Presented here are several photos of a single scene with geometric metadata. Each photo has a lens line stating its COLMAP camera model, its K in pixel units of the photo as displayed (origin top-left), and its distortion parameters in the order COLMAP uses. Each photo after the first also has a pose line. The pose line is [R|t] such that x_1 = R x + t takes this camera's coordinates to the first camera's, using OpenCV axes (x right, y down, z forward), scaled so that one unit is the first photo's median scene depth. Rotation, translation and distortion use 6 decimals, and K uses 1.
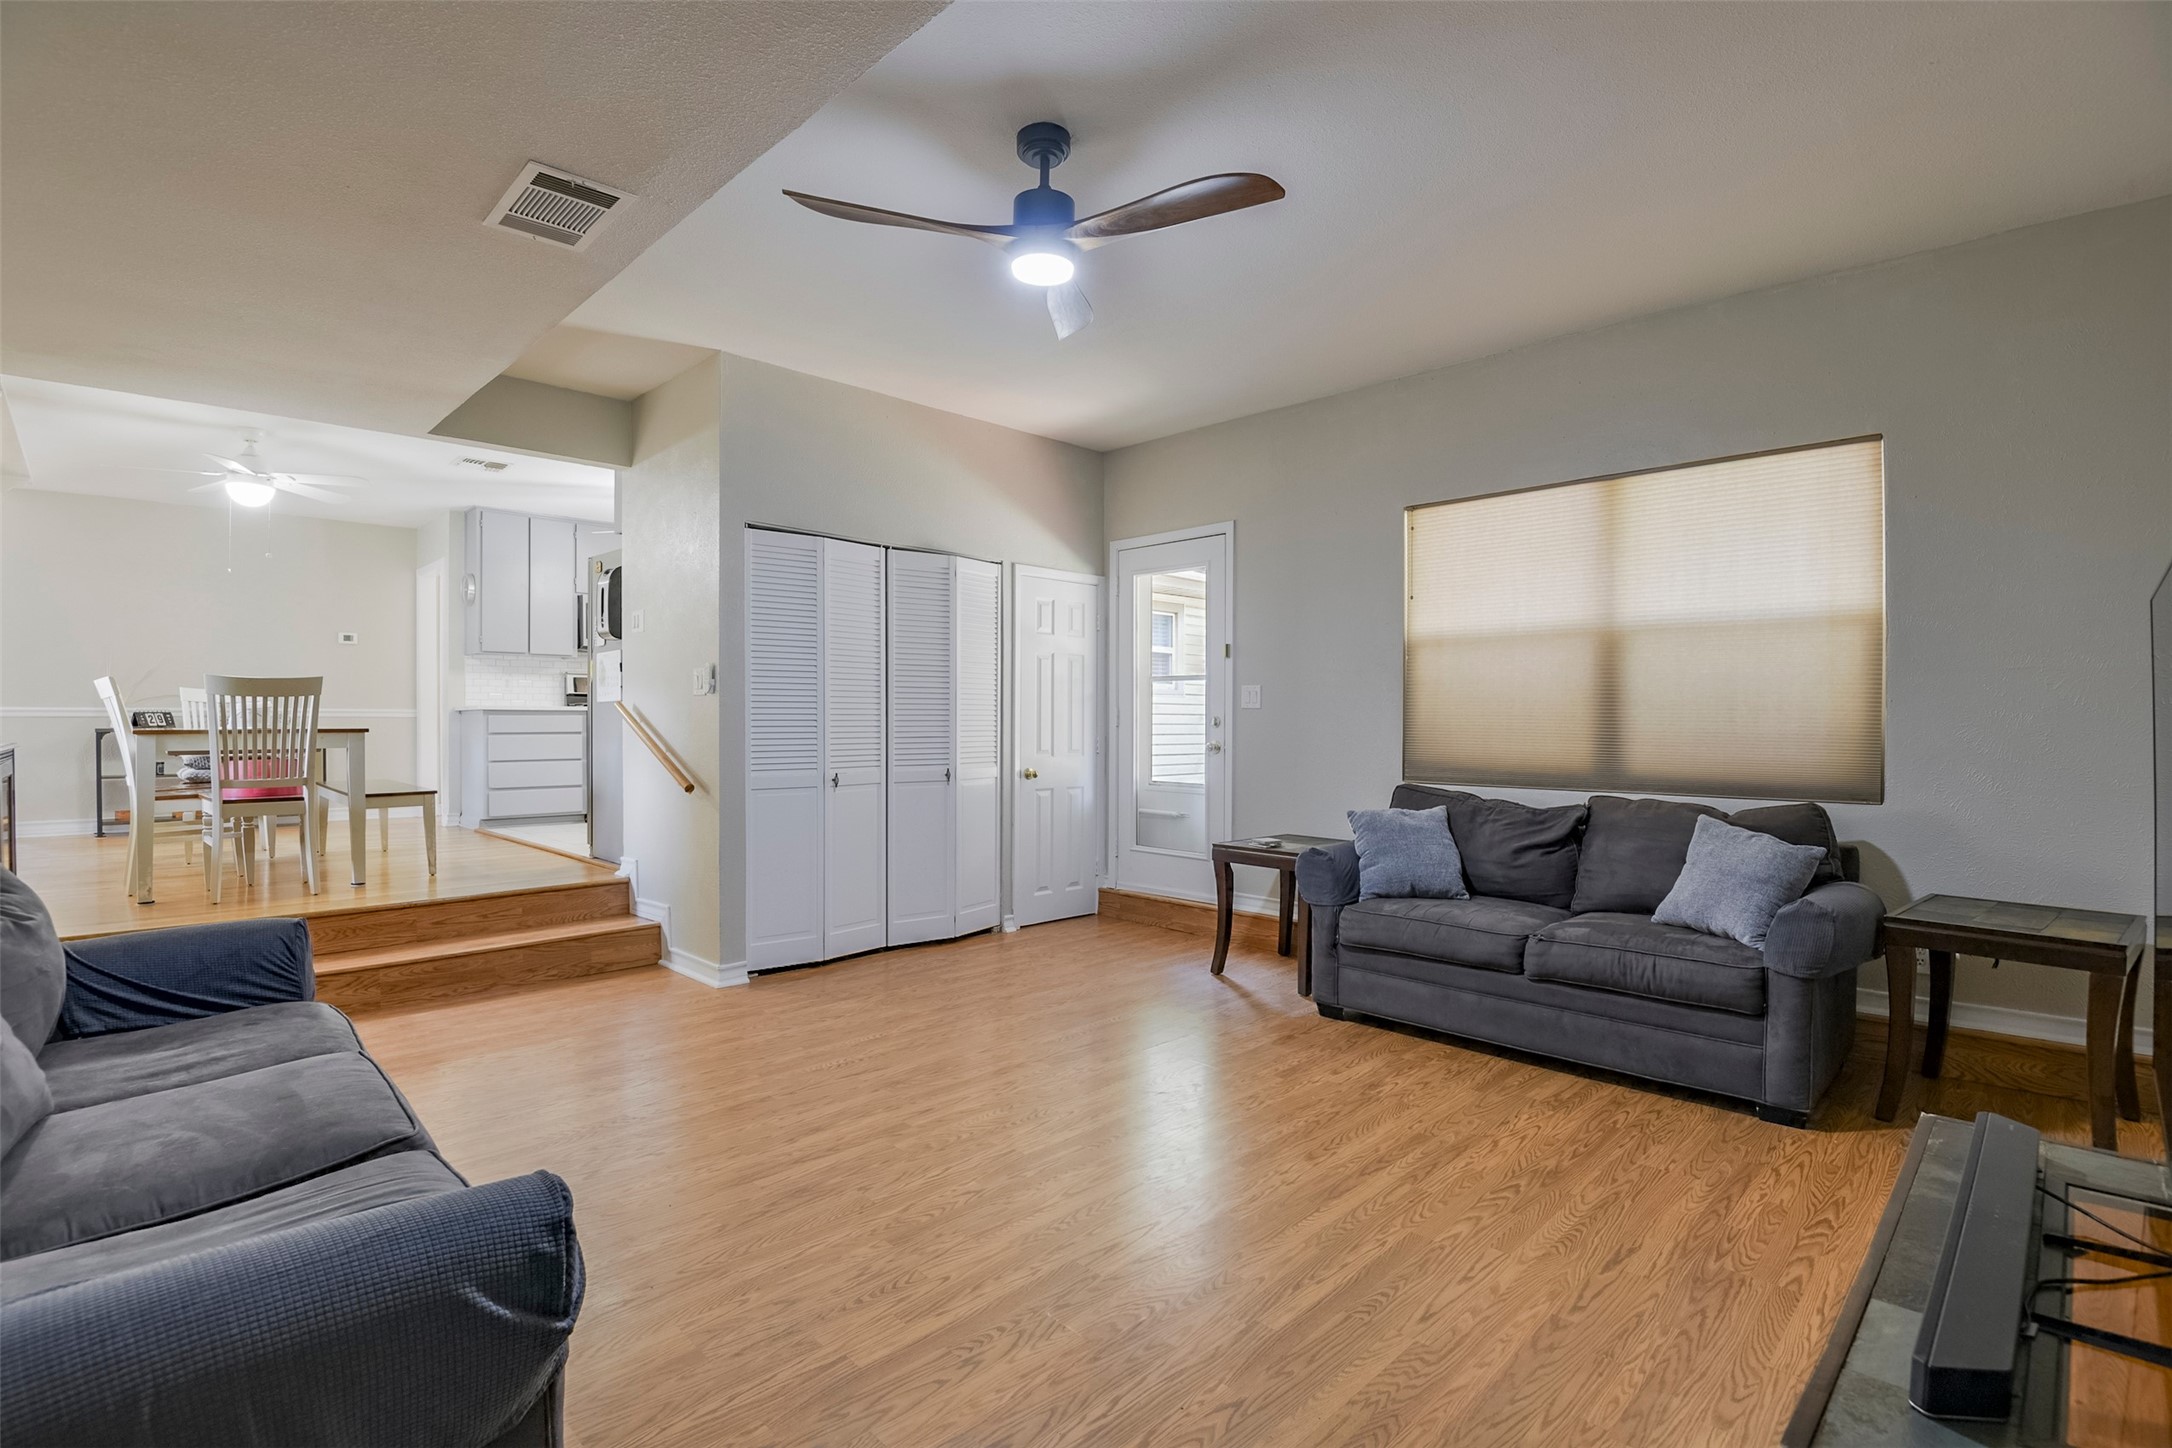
lens RADIAL K [[1010.2, 0, 1086.0], [0, 1010.2, 724.0], [0, 0, 1]] dist [-0.000816, -0.025565]
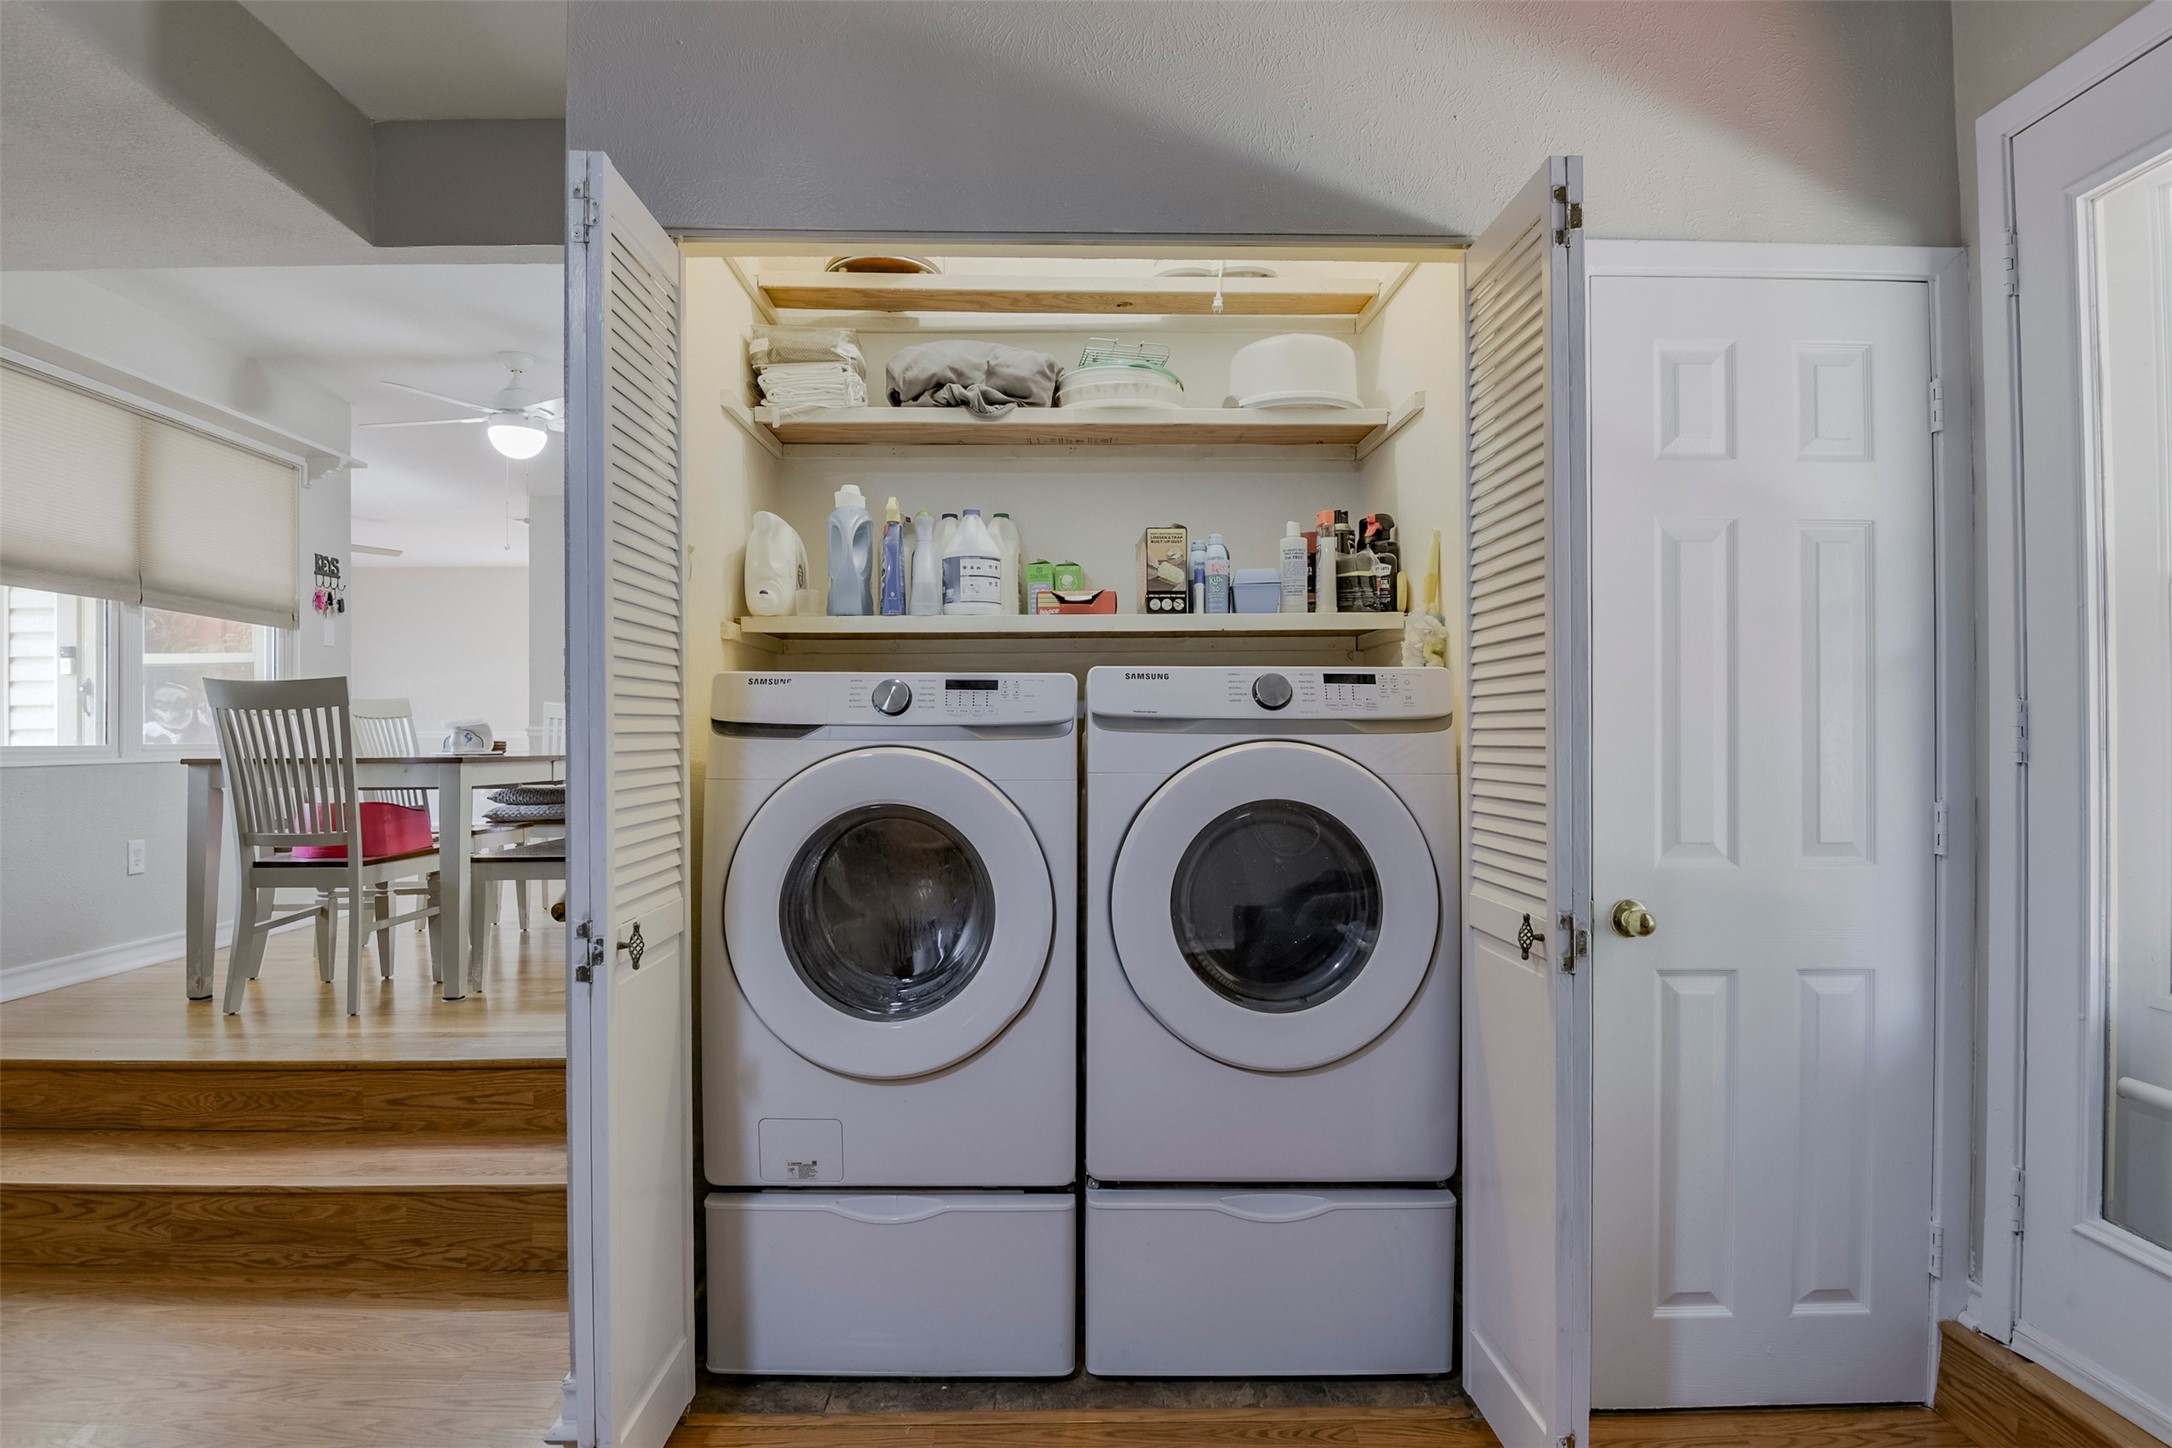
lens RADIAL K [[1173.4, 0, 1072.4], [0, 1173.4, 726.9], [0, 0, 1]] dist [-0.031614, -0.000979]
pose [[0.714048, -0.008680, -0.700043, 0.100180], [0.001827, 0.999943, -0.010535, -0.007748], [0.700094, 0.006244, 0.714023, 0.905326]]
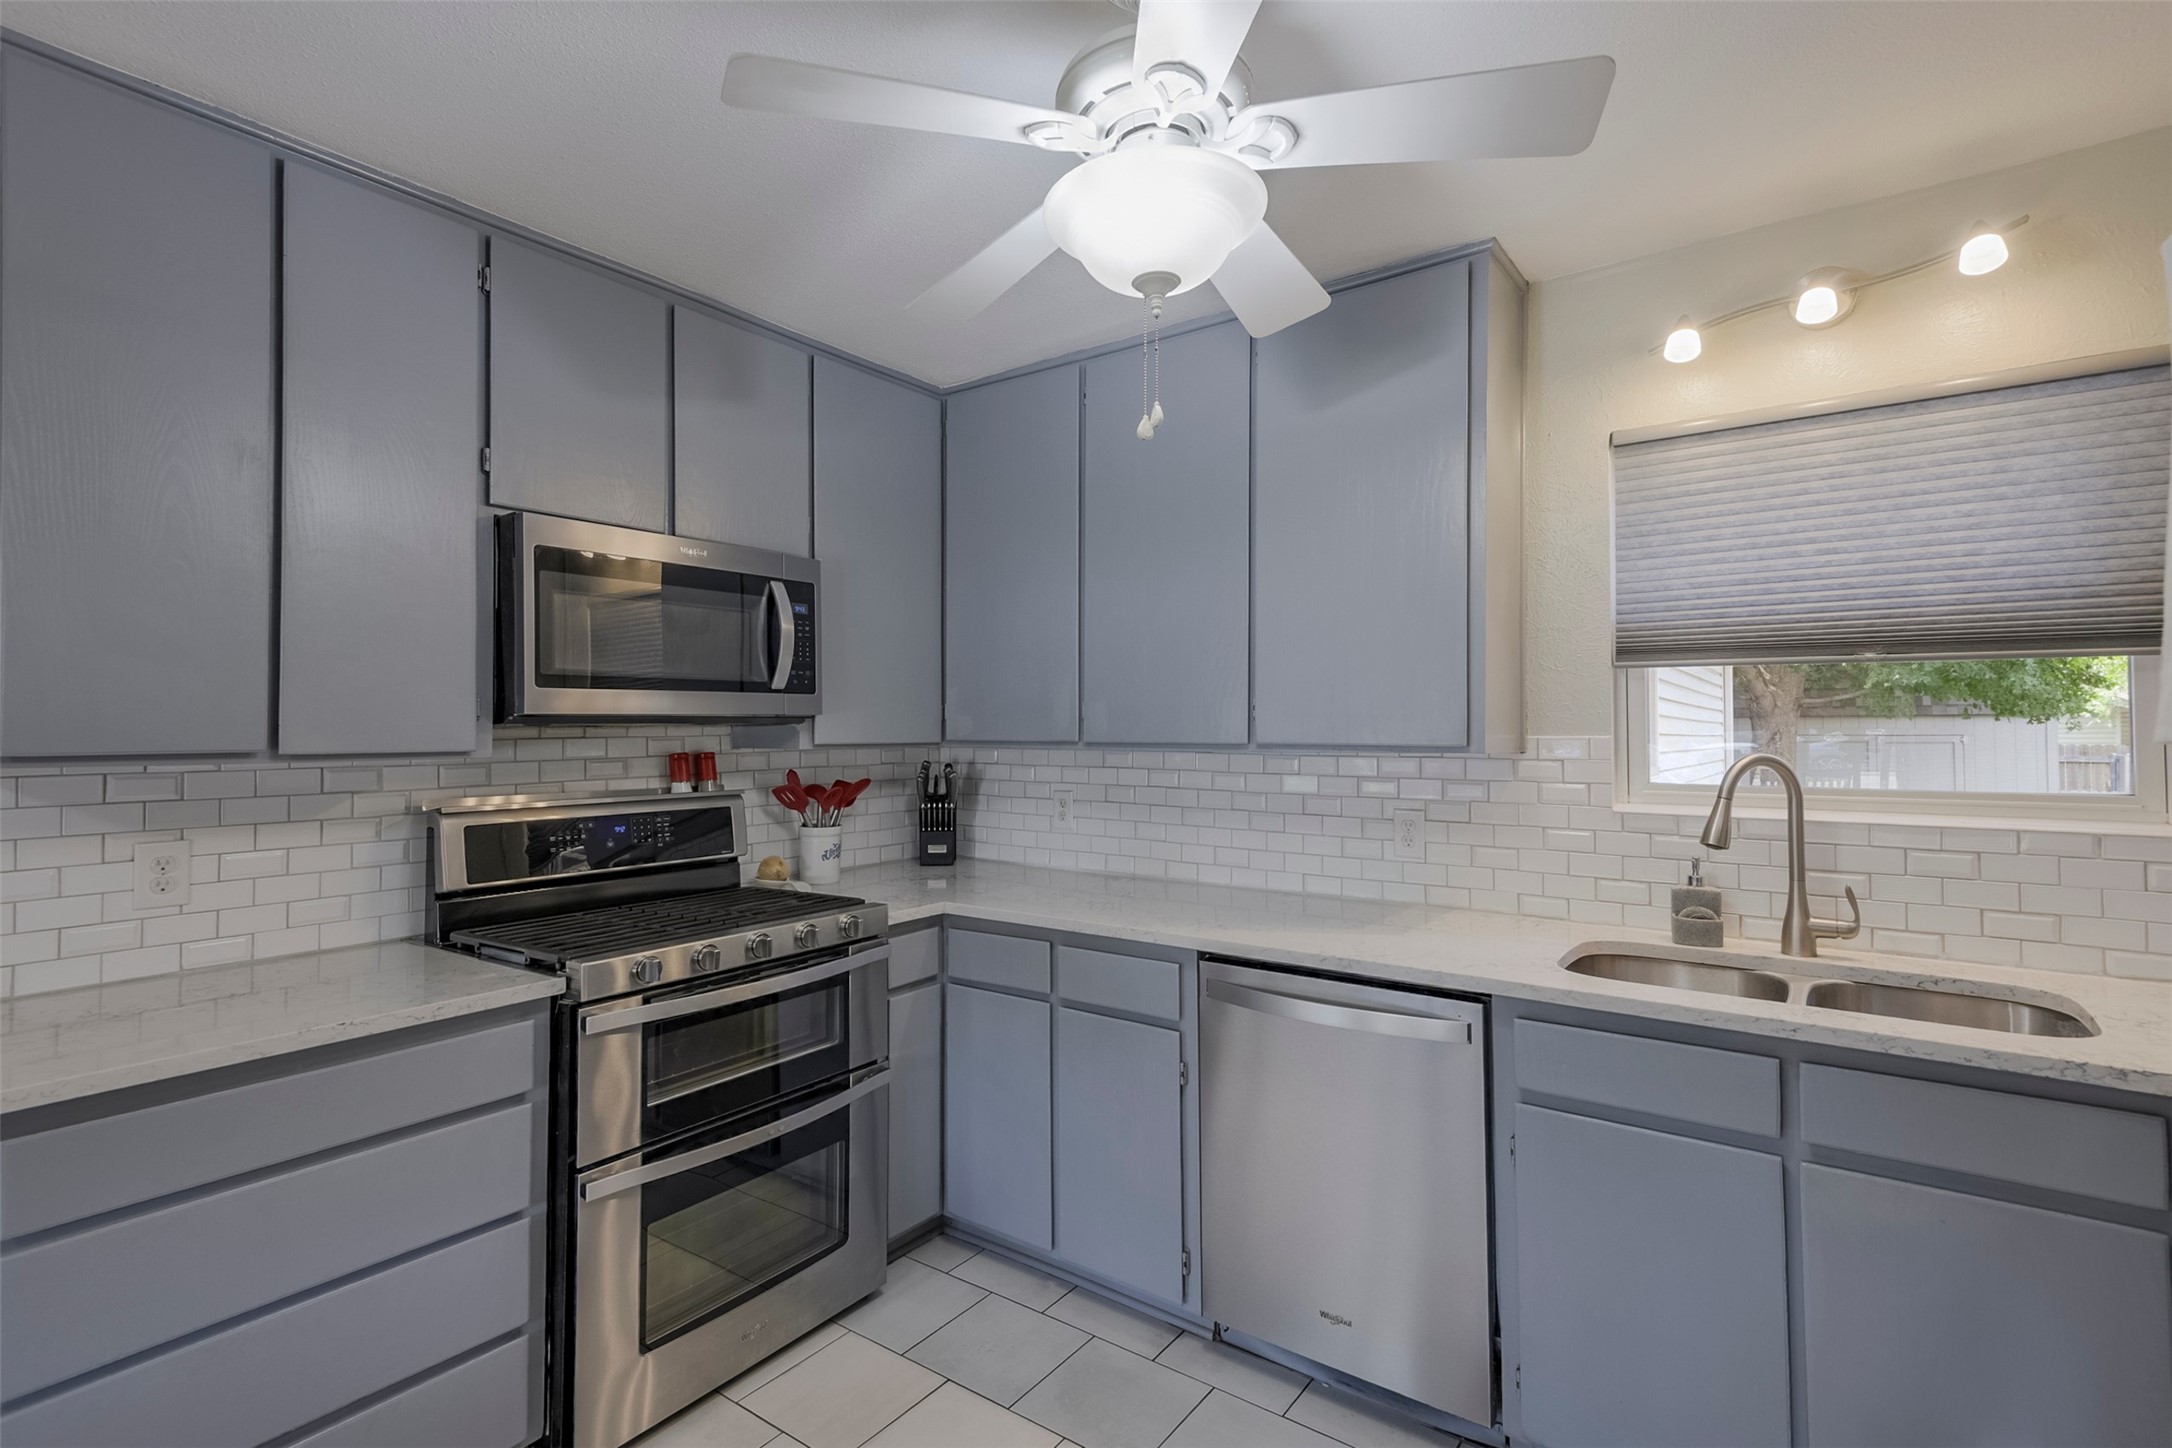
lens RADIAL K [[1006.9, 0, 1076.5], [0, 1006.9, 707.2], [0, 0, 1]] dist [0.033300, -0.020054]
pose [[0.986569, -0.002880, 0.163322, -0.807251], [0.006549, 0.999738, -0.021928, -0.137454], [-0.163216, 0.022703, 0.986329, 1.459905]]
